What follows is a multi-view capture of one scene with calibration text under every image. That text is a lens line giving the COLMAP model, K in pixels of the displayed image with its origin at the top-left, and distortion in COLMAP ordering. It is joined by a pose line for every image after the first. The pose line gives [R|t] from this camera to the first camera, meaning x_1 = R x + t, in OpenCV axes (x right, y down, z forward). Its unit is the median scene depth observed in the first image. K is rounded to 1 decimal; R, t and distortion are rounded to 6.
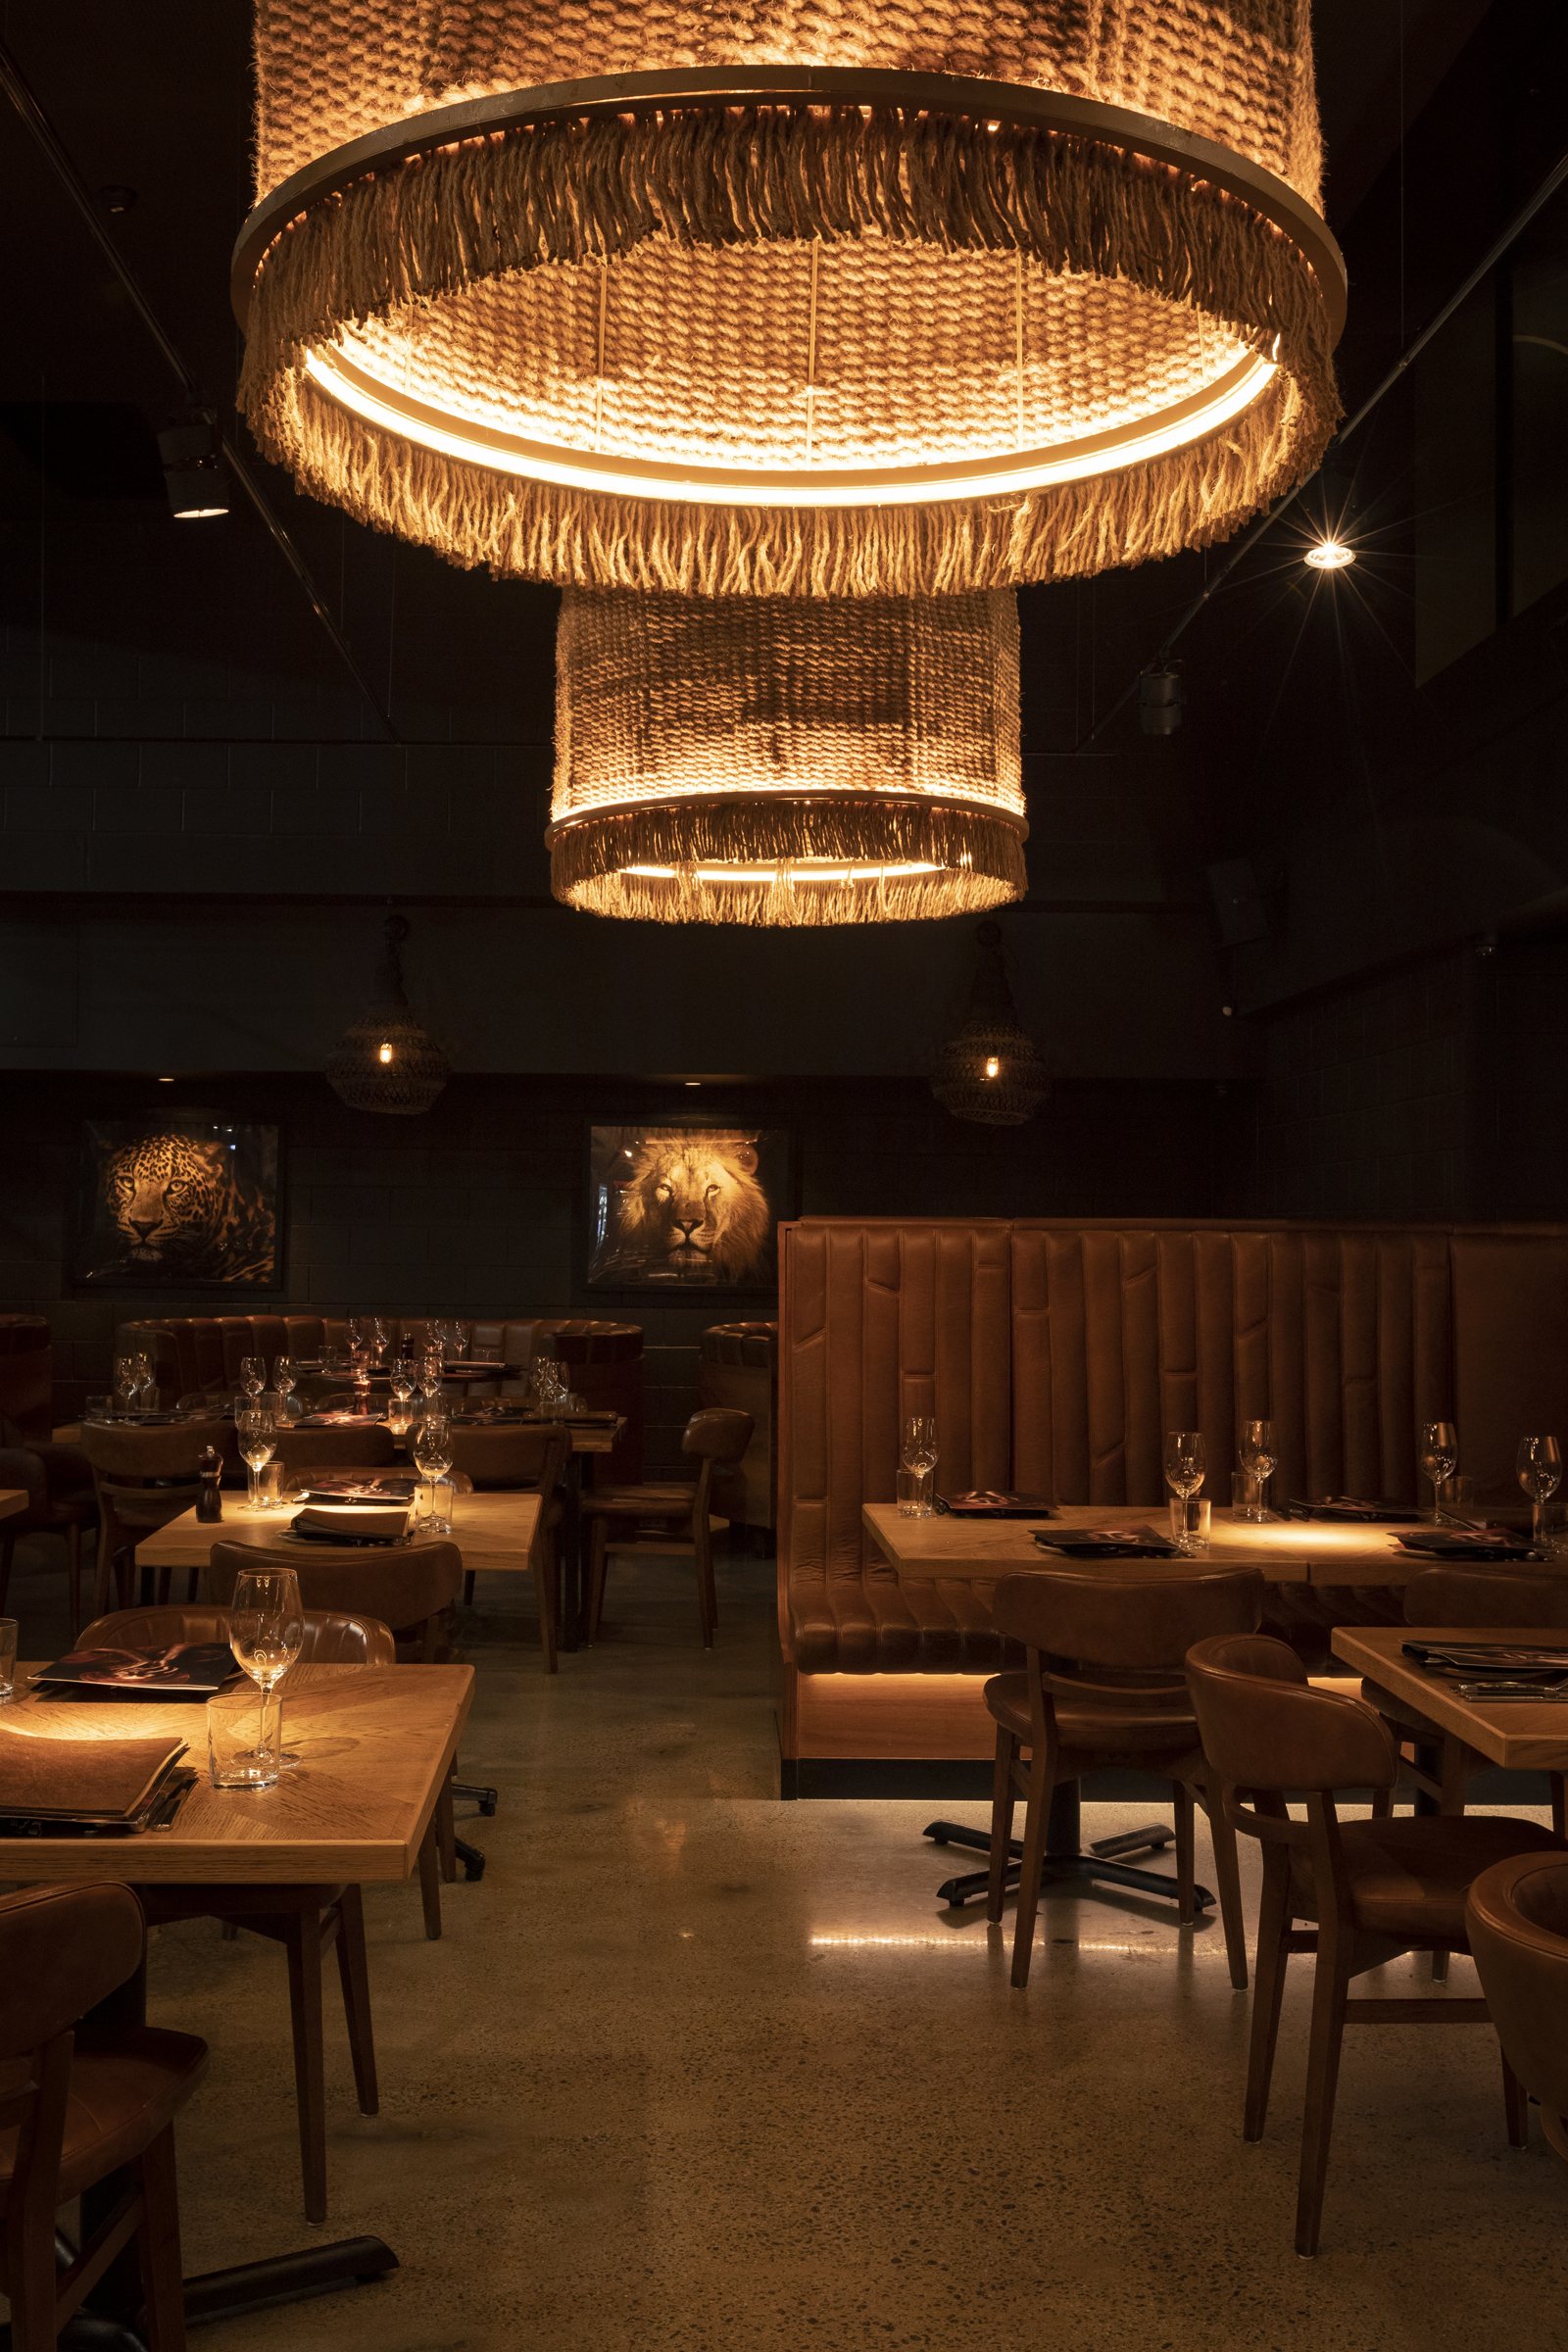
lens RADIAL K [[2345.9, 0, 708.9], [0, 2345.9, 1185.5], [0, 0, 1]] dist [-0.021456, 0.017800]
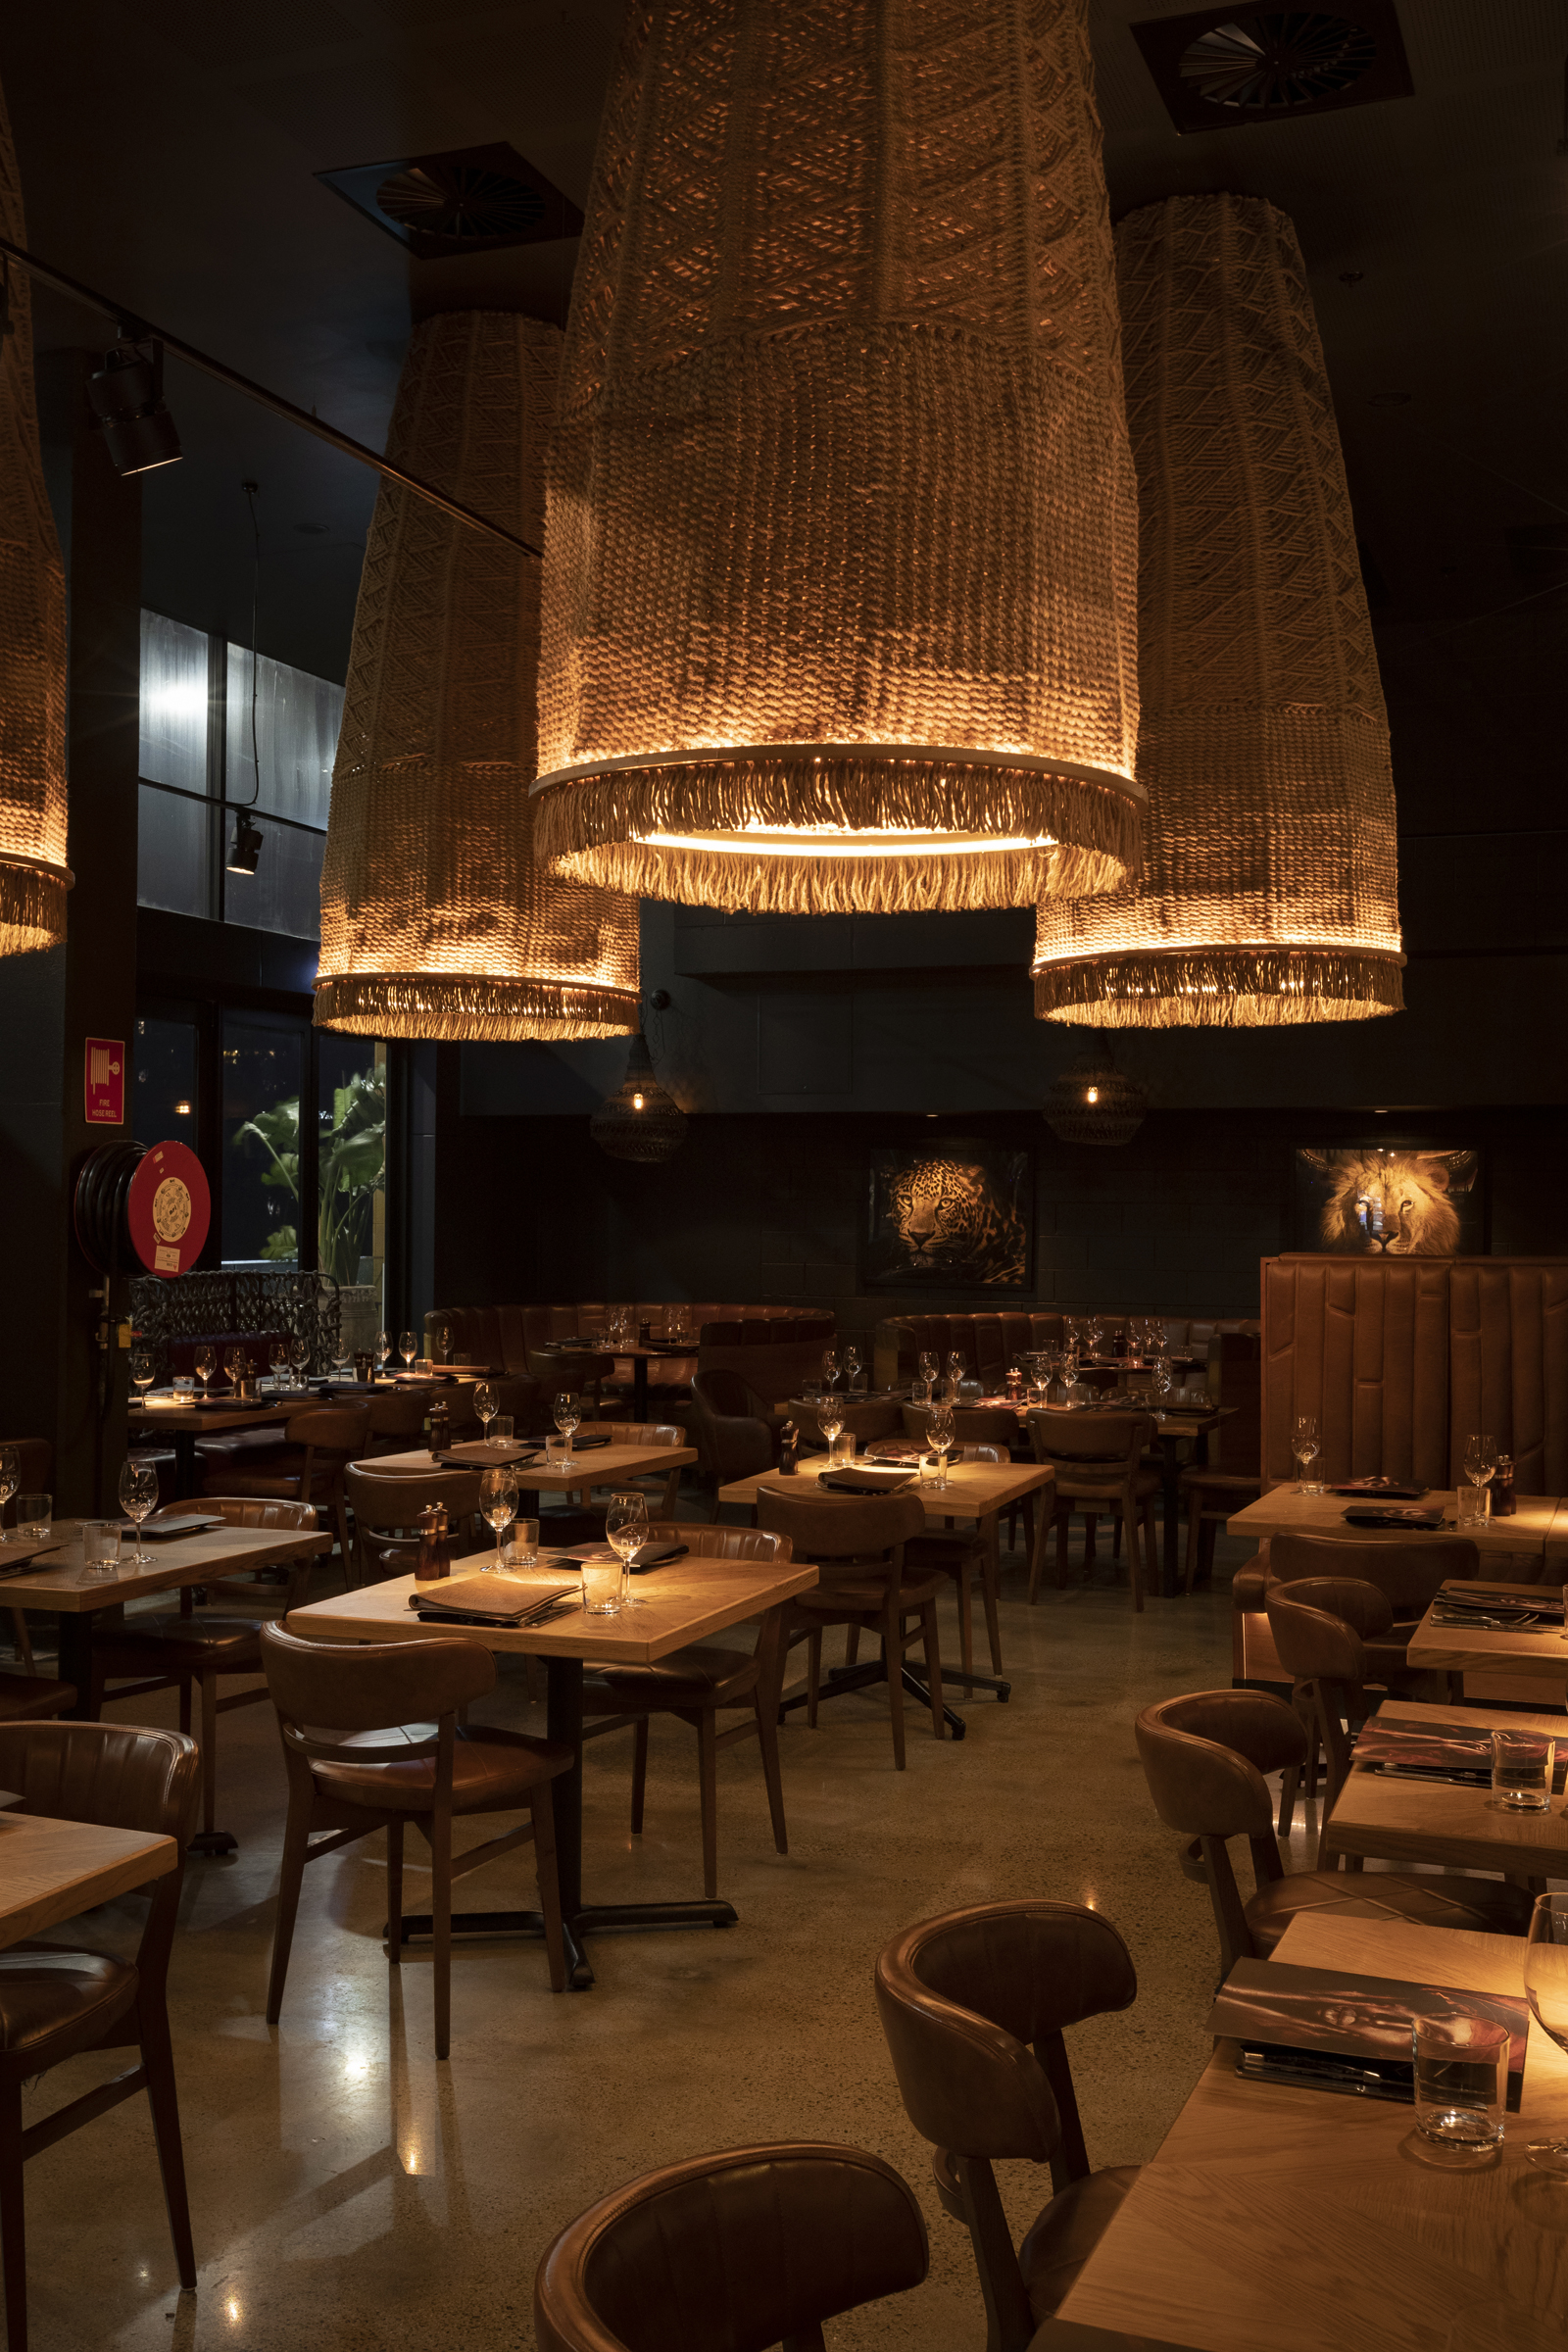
lens RADIAL K [[2307.2, 0, 748.6], [0, 2307.2, 1164.4], [0, 0, 1]] dist [-0.021144, 0.018293]
pose [[0.924814, -0.009382, -0.380304, 0.256468], [0.009290, 0.999955, -0.002078, -0.035946], [0.380307, -0.001611, 0.924859, -0.259575]]
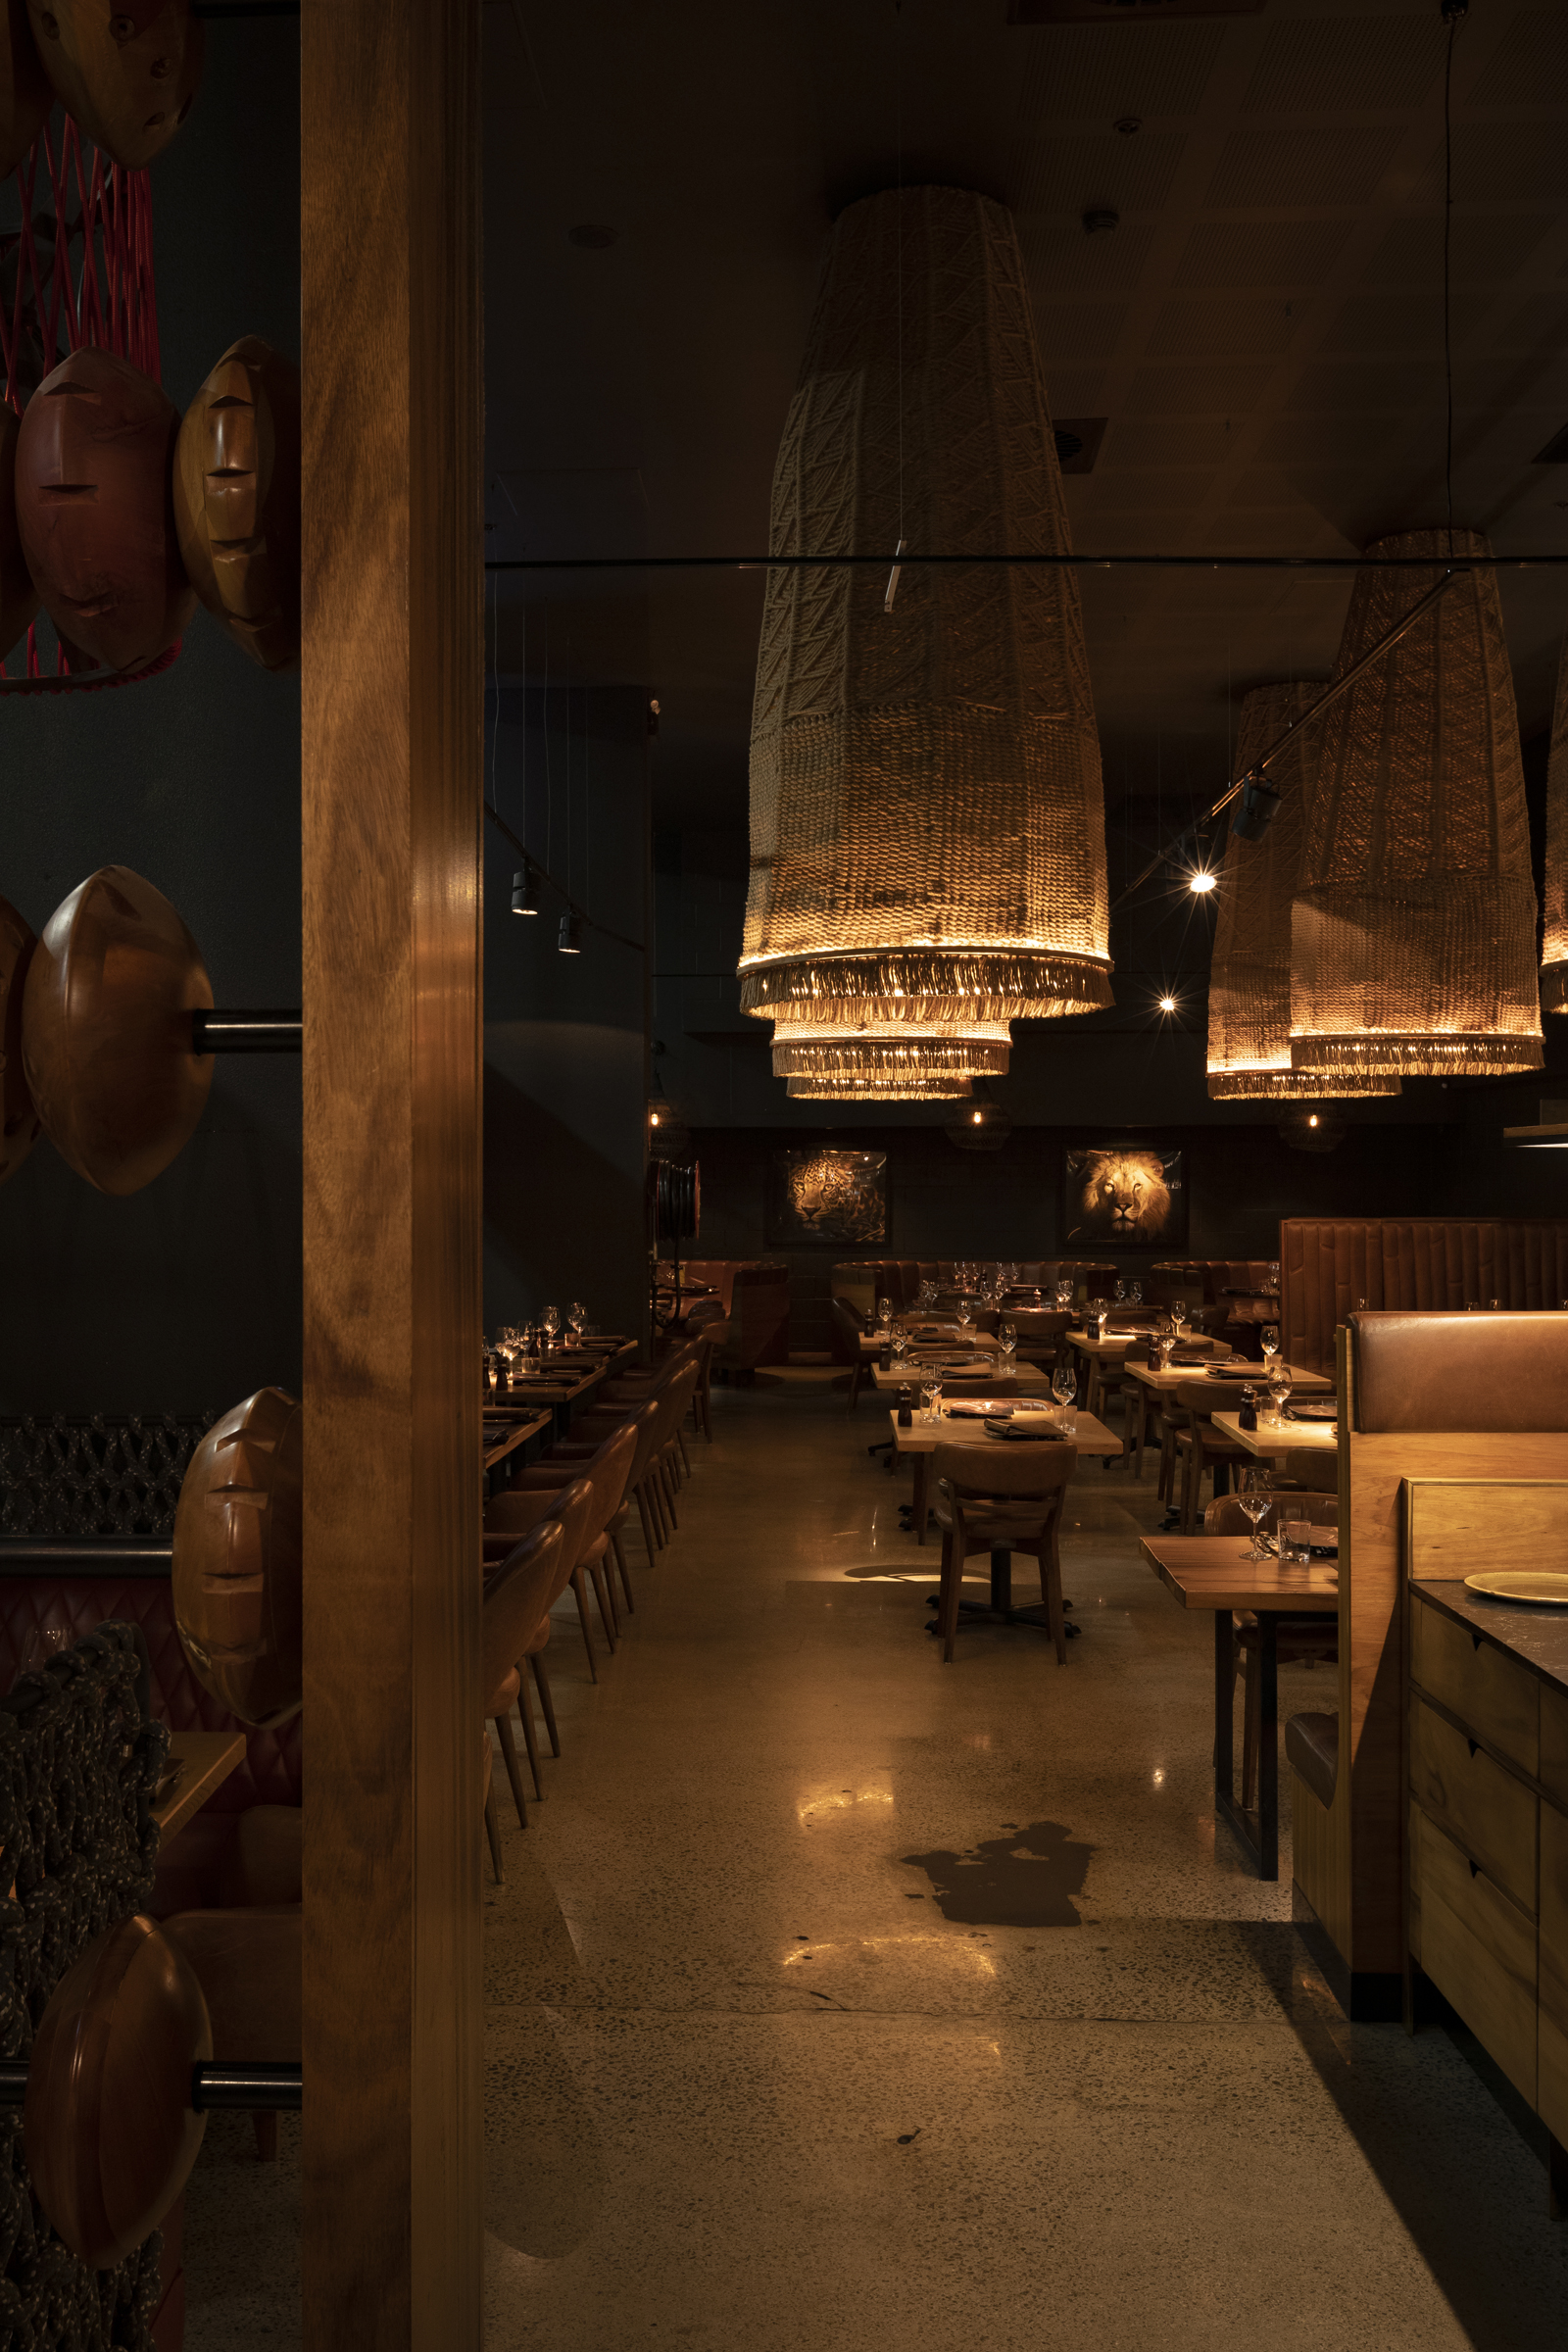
lens RADIAL K [[2247.4, 0, 684.0], [0, 2247.4, 1172.0], [0, 0, 1]] dist [-0.008506, 0.011389]
pose [[0.997298, -0.011141, -0.072614, -0.423101], [0.012464, 0.999764, 0.017790, -0.084515], [0.072399, -0.018647, 0.997201, -1.359175]]
